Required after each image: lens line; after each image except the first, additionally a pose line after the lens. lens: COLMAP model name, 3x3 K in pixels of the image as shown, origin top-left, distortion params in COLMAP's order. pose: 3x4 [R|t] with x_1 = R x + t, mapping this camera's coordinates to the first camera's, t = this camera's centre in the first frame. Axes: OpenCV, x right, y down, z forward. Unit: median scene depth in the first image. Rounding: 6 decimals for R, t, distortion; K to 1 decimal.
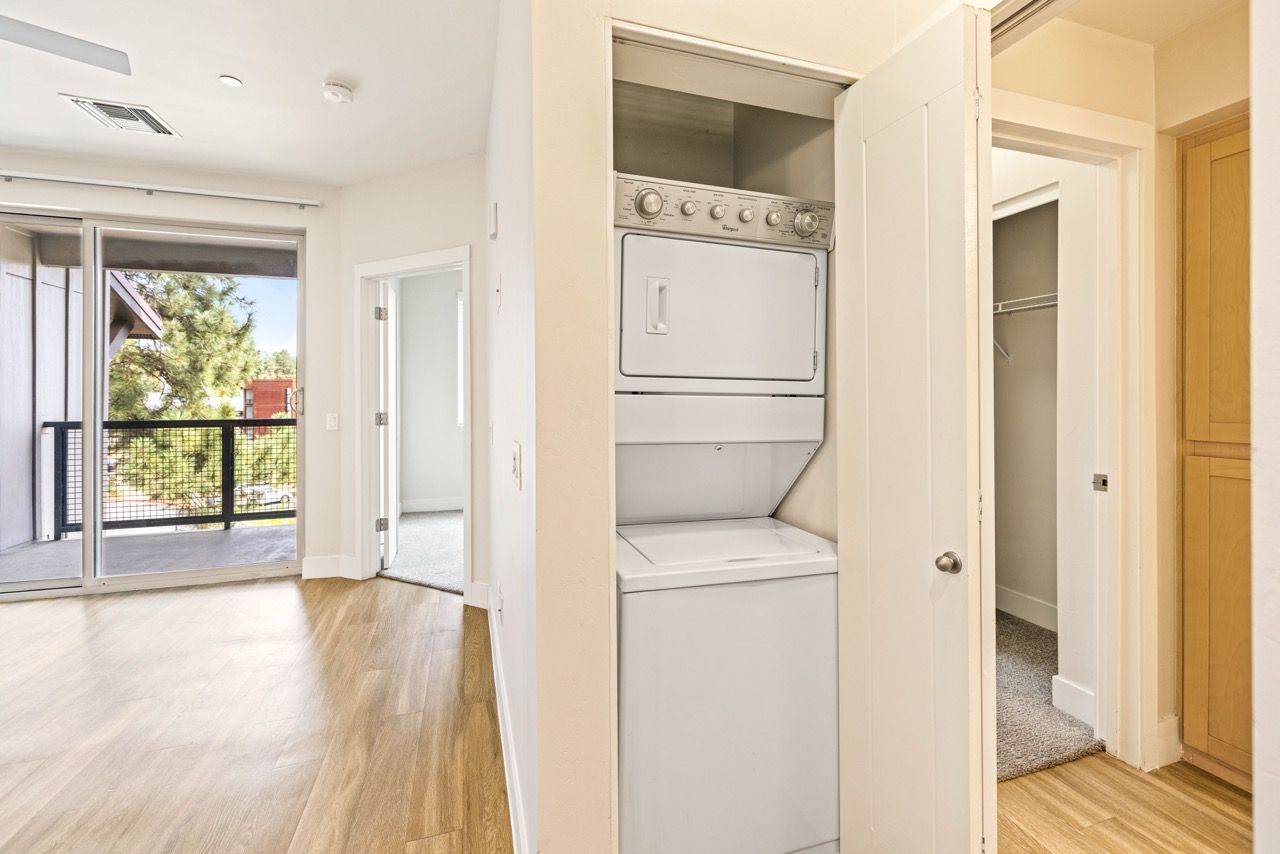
lens RADIAL K [[545.3, 0, 645.0], [0, 545.3, 399.8], [0, 0, 1]] dist [0.001369, 0.000570]
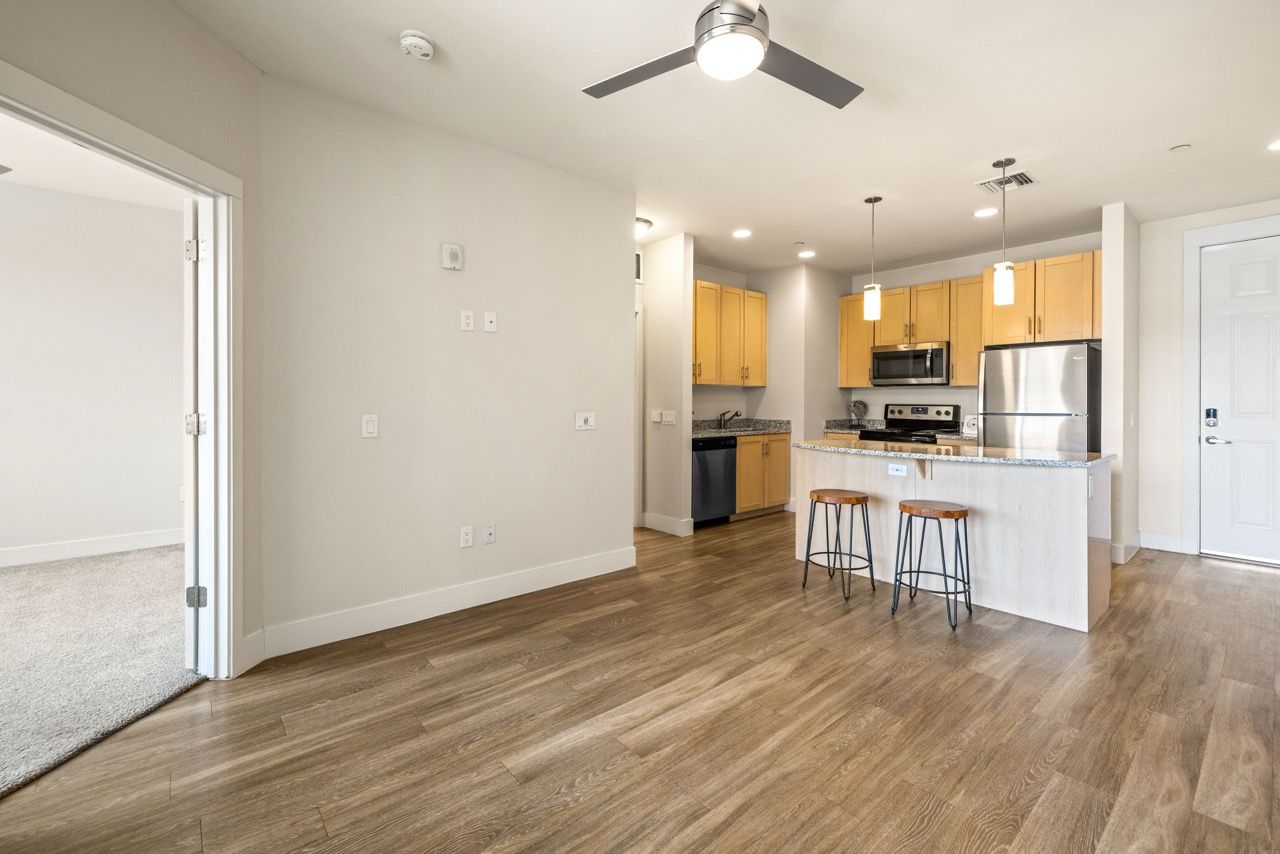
lens RADIAL K [[545.3, 0, 645.0], [0, 545.3, 399.8], [0, 0, 1]] dist [0.001369, 0.000570]
pose [[-0.386952, -0.000422, 0.922100, -0.779170], [-0.002700, 0.999996, -0.000675, 0.005983], [-0.922096, -0.002751, -0.386951, 0.508611]]
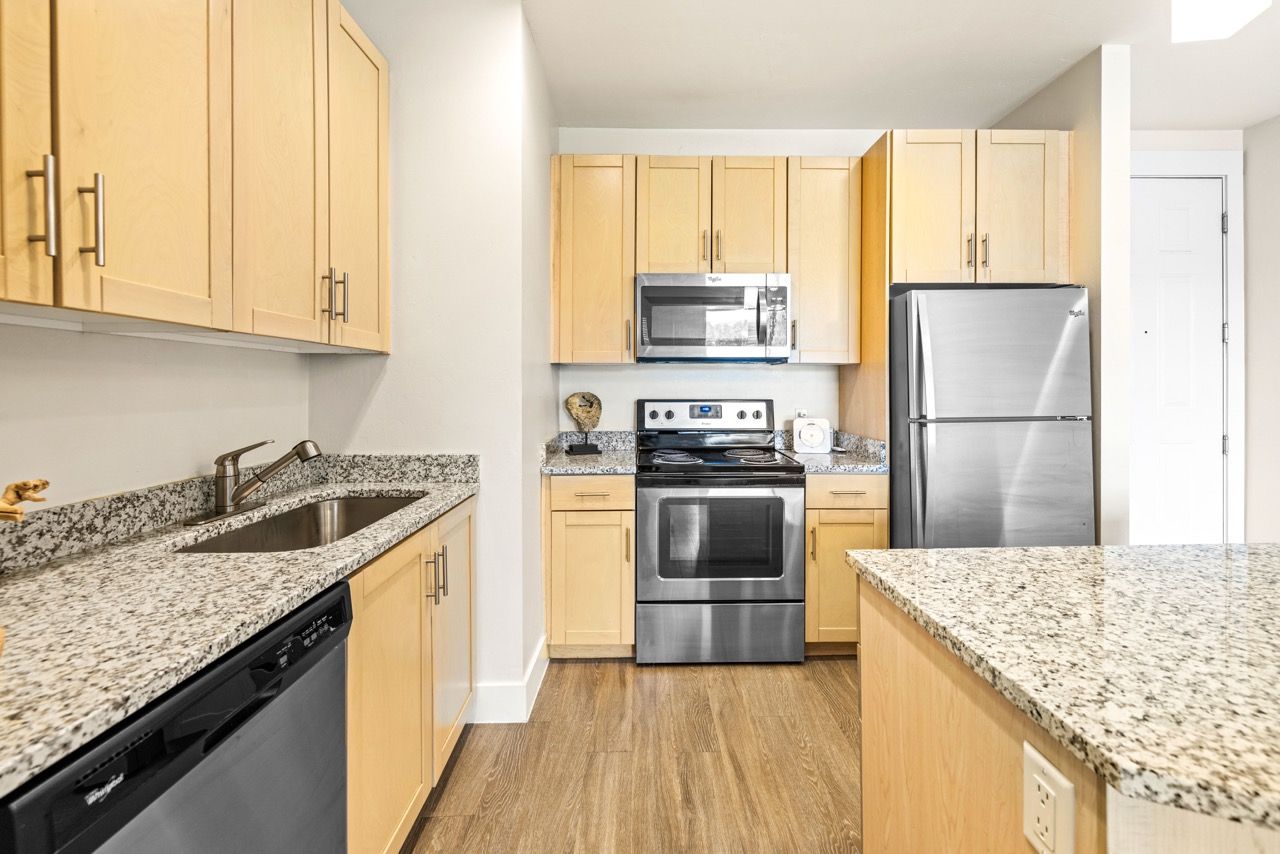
lens RADIAL K [[540.7, 0, 647.2], [0, 540.7, 386.0], [0, 0, 1]] dist [-0.001037, -0.000131]
pose [[-0.958521, 0.003365, 0.285001, -0.042850], [0.003632, 0.999993, 0.000409, -0.001423], [-0.284998, 0.001427, -0.958527, 0.104979]]
